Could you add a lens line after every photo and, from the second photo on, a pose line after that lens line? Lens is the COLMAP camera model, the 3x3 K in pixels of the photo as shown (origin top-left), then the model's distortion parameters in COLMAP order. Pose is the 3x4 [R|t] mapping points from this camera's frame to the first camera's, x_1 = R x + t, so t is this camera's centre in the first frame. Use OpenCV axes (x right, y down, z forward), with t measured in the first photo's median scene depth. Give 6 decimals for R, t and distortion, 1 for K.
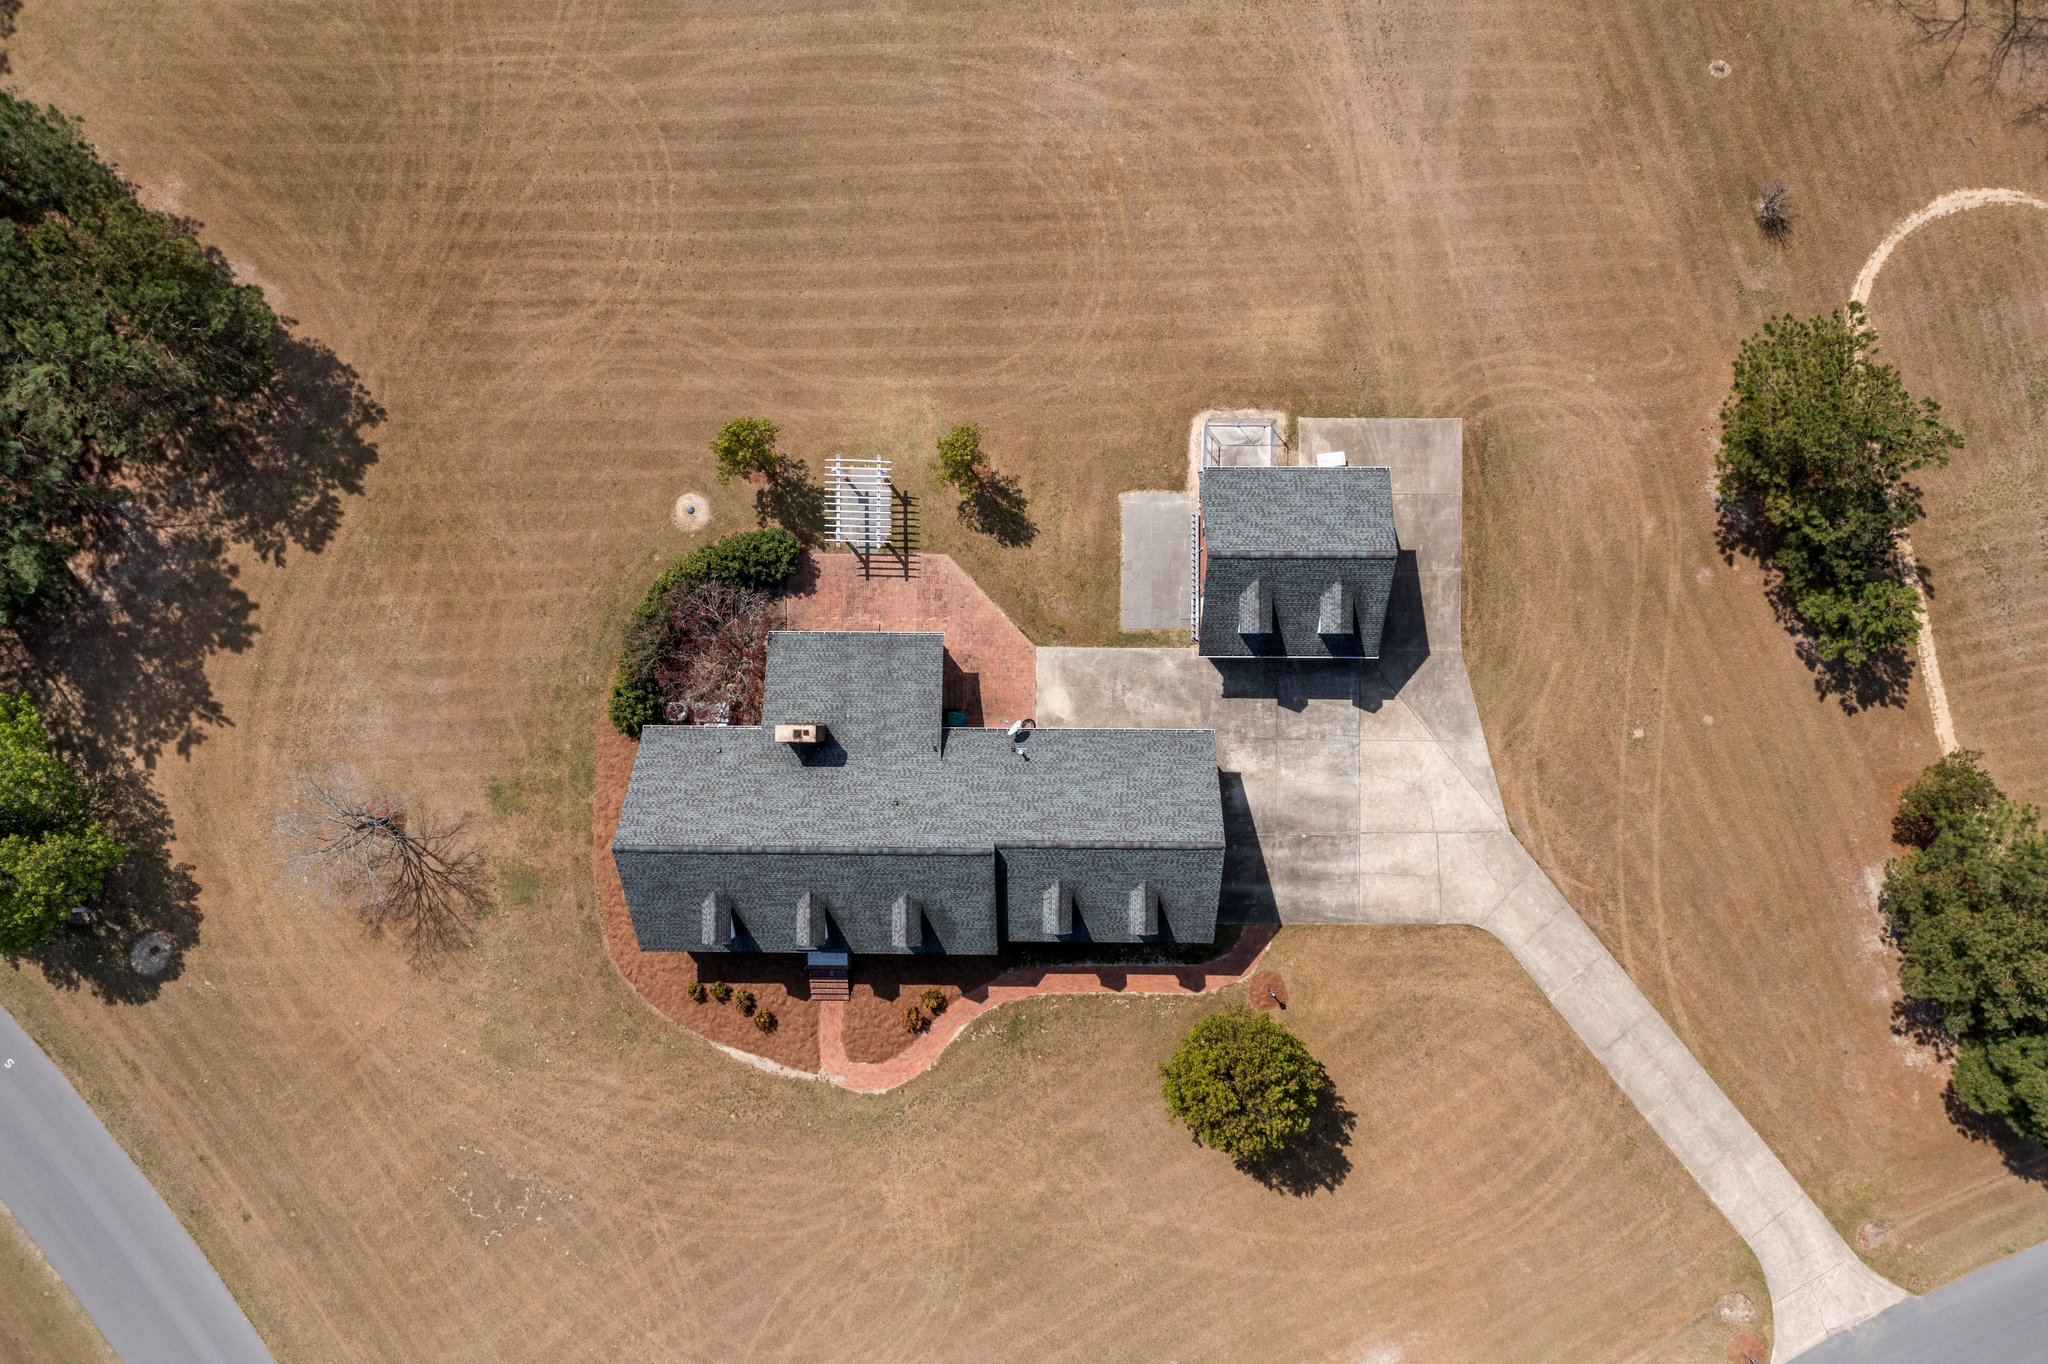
lens RADIAL K [[1617.5, 0, 1024.9], [0, 1617.5, 682.9], [0, 0, 1]] dist [-0.006172, 0.004372]
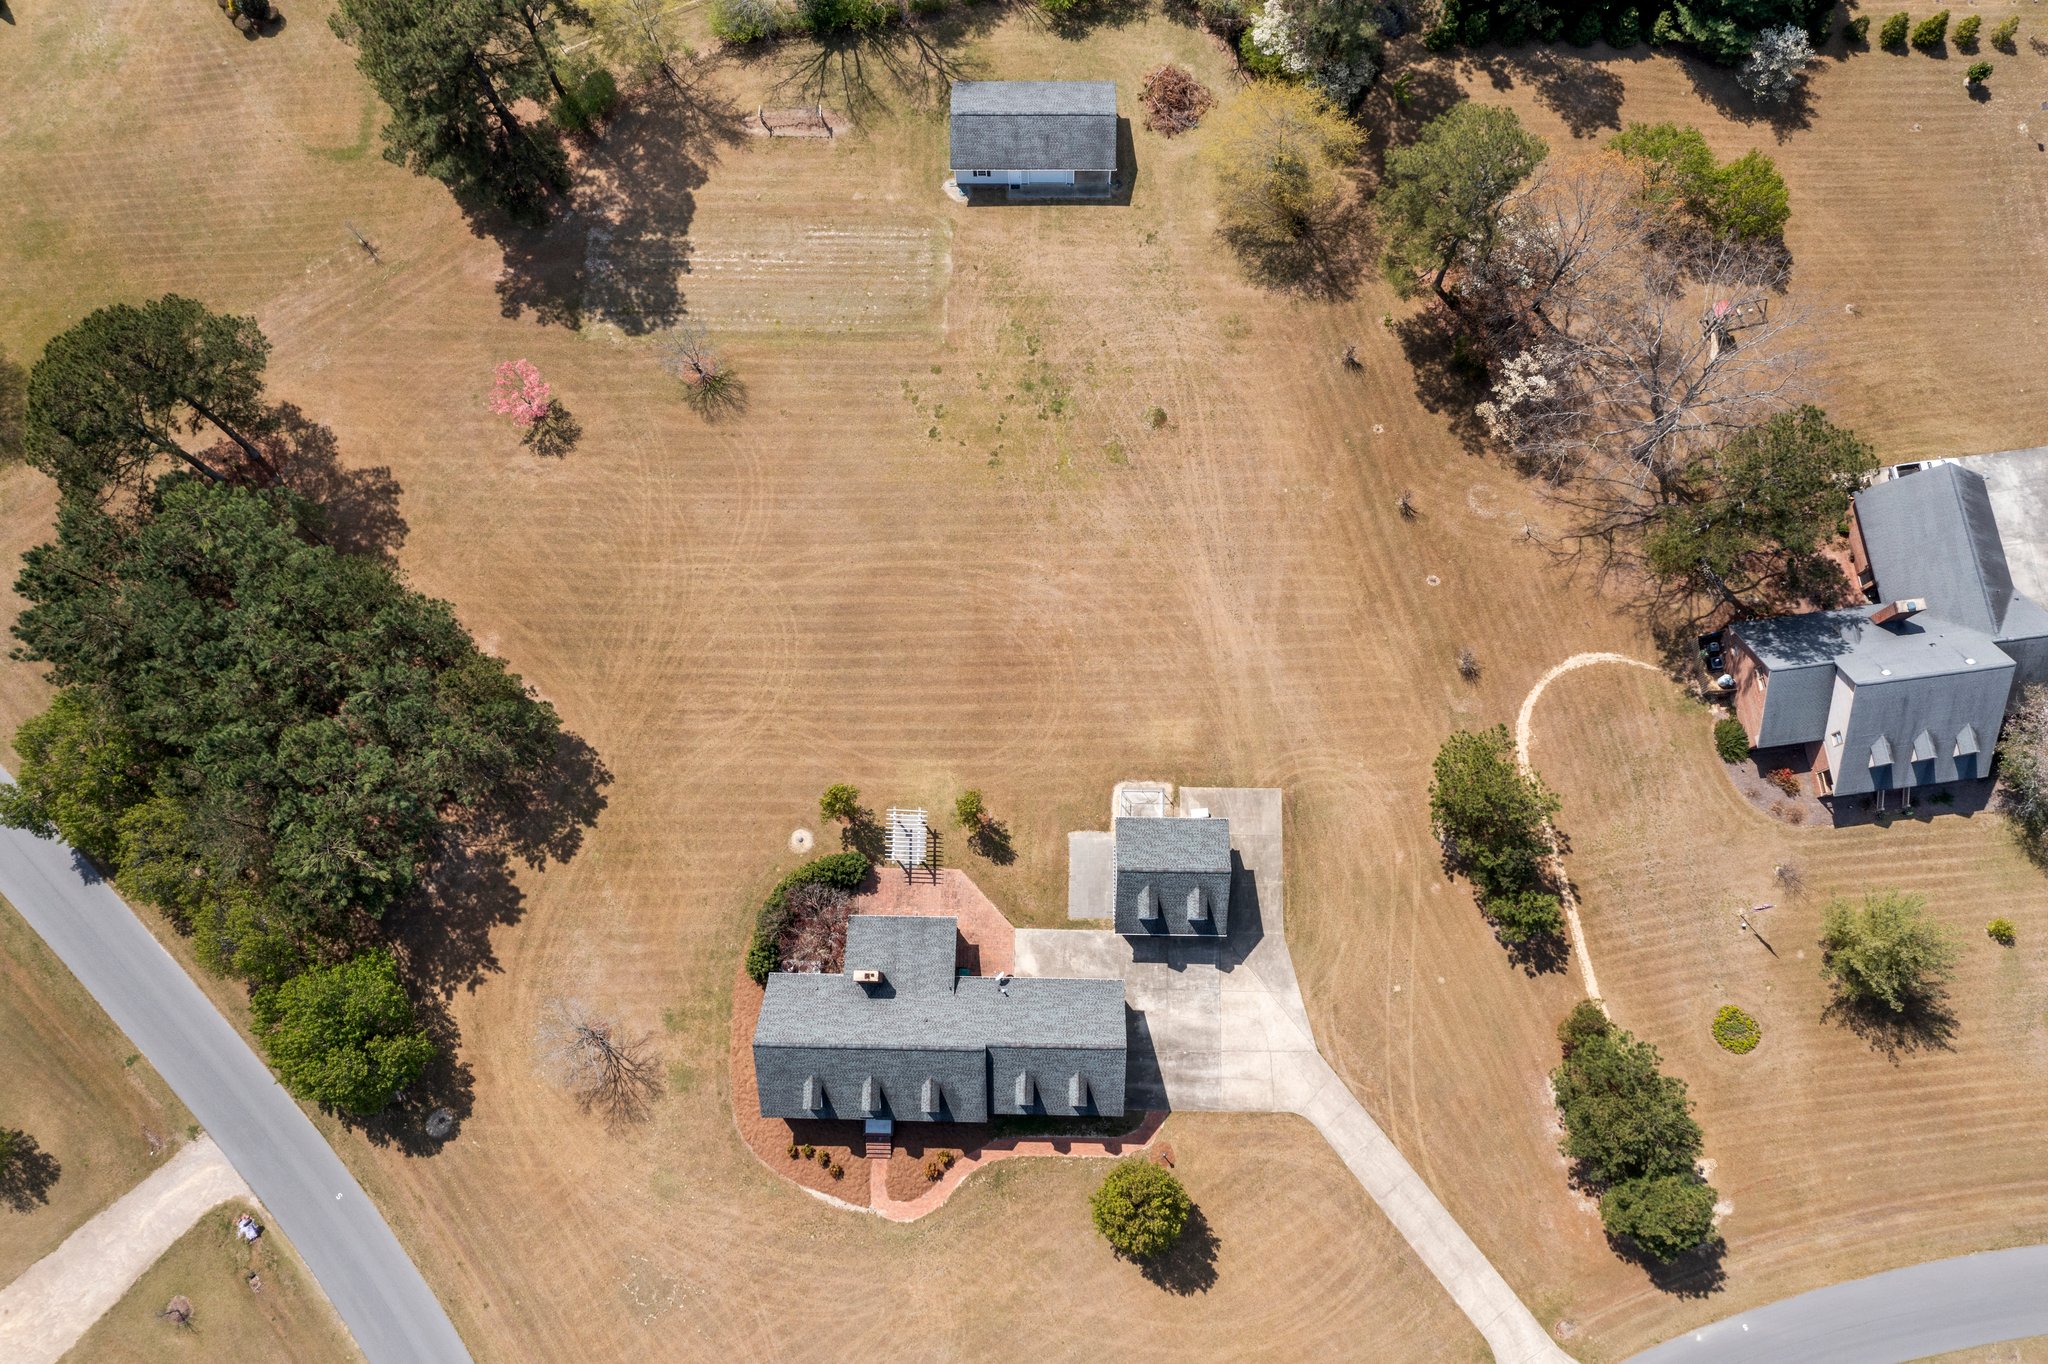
lens RADIAL K [[1617.5, 0, 1025.2], [0, 1617.5, 681.3], [0, 0, 1]] dist [-0.006172, 0.004372]
pose [[0.999907, 0.010735, -0.008364, 0.027324], [-0.012244, 0.977915, -0.208644, 0.071432], [0.005939, 0.208727, 0.977956, -0.600687]]
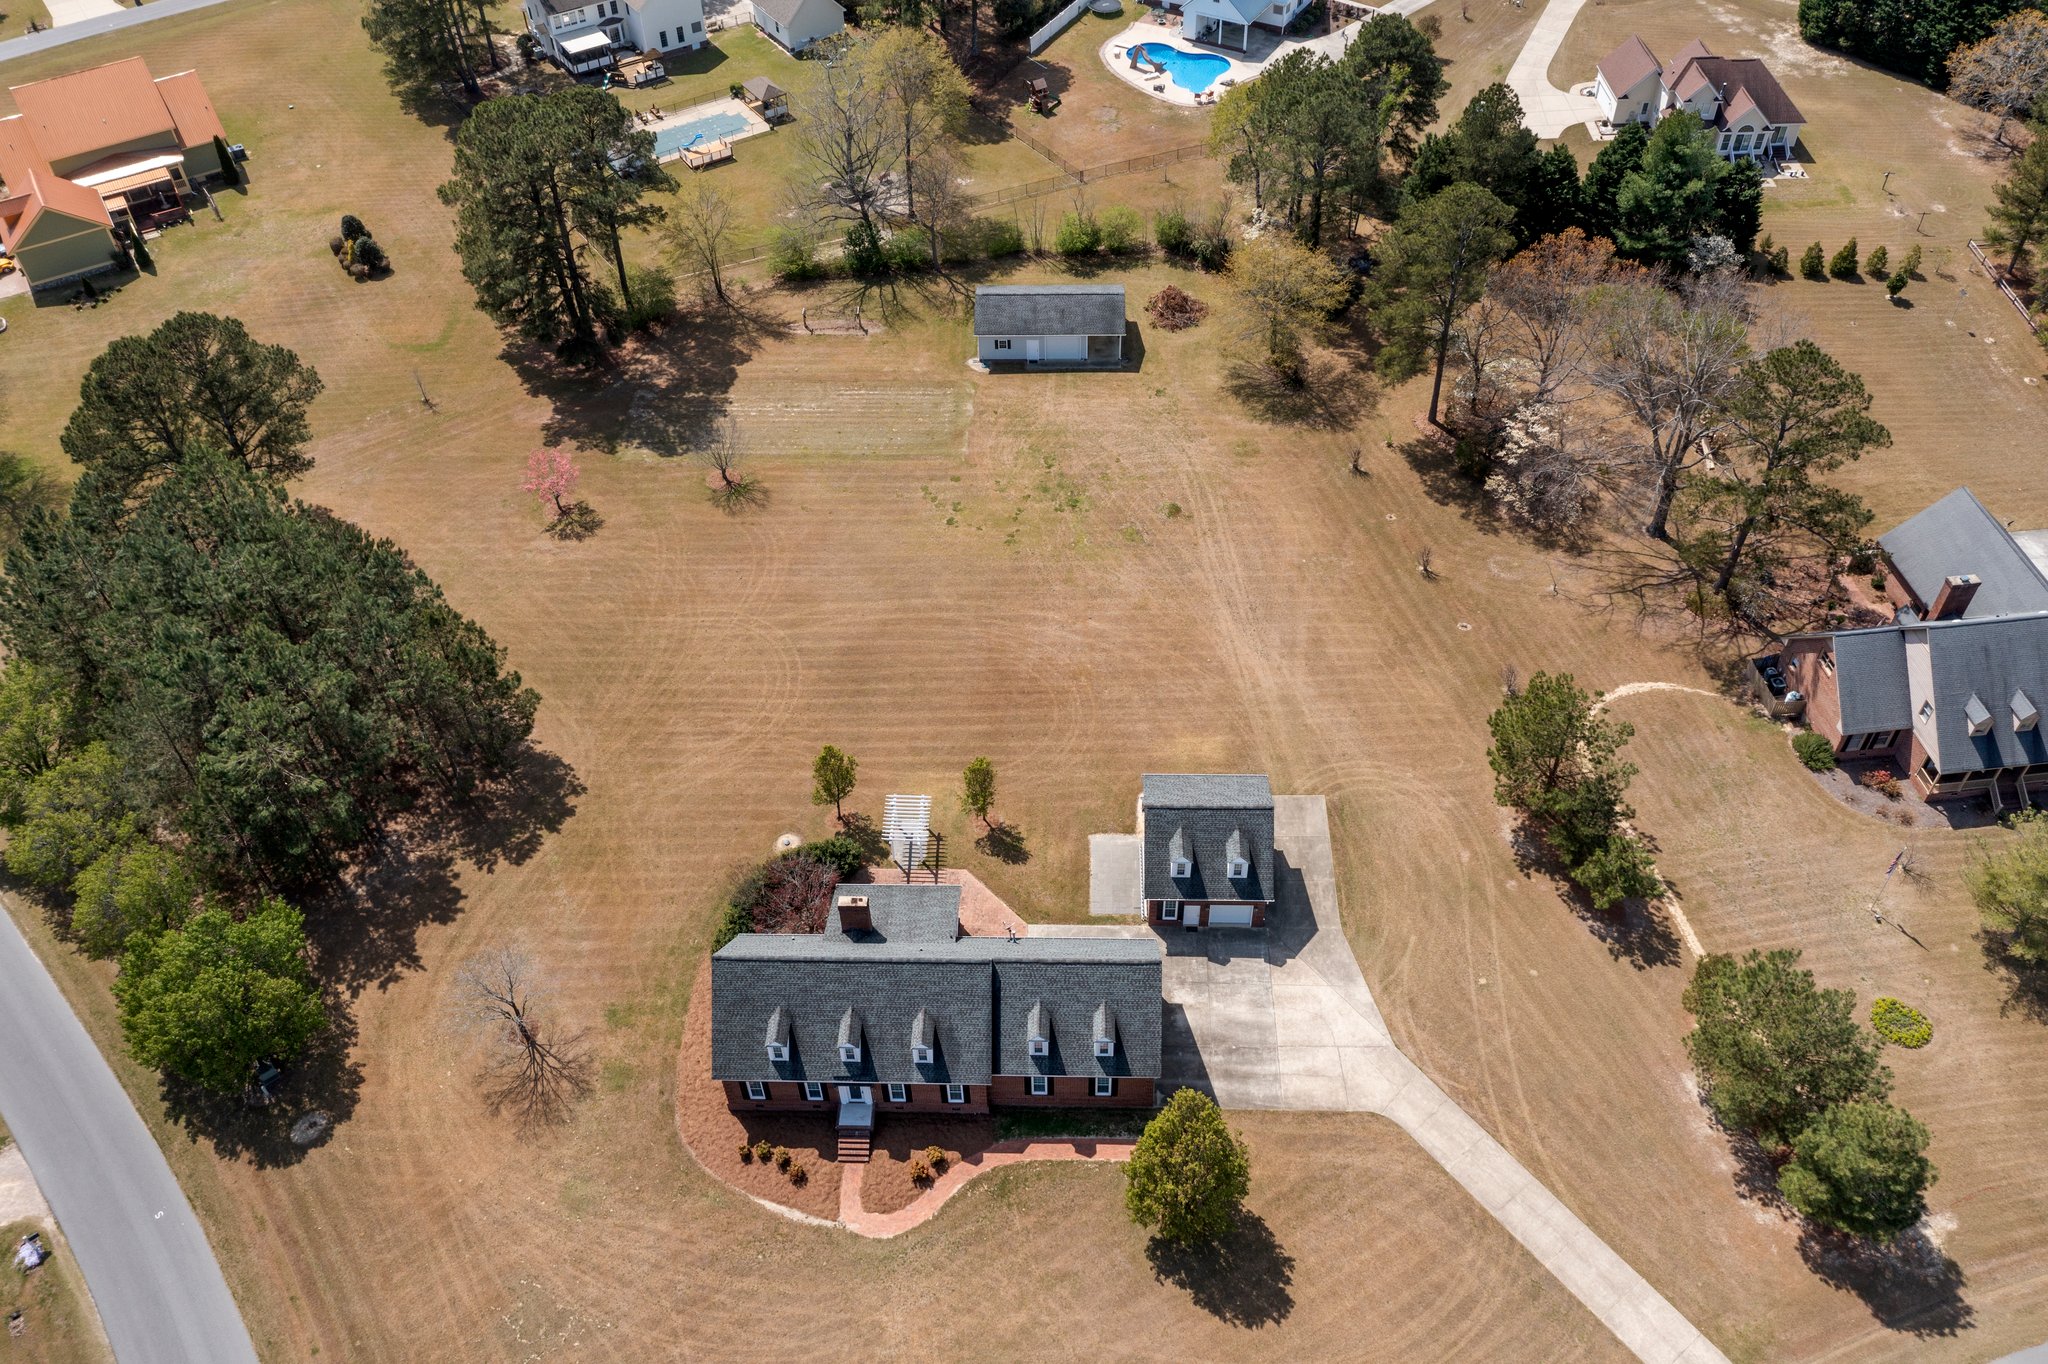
lens RADIAL K [[1617.5, 0, 1024.1], [0, 1617.5, 679.5], [0, 0, 1]] dist [-0.006172, 0.004372]
pose [[0.999699, 0.010626, -0.022093, 0.031466], [-0.022815, 0.733033, -0.679811, 0.753577], [0.008971, 0.680110, 0.733055, -0.138609]]
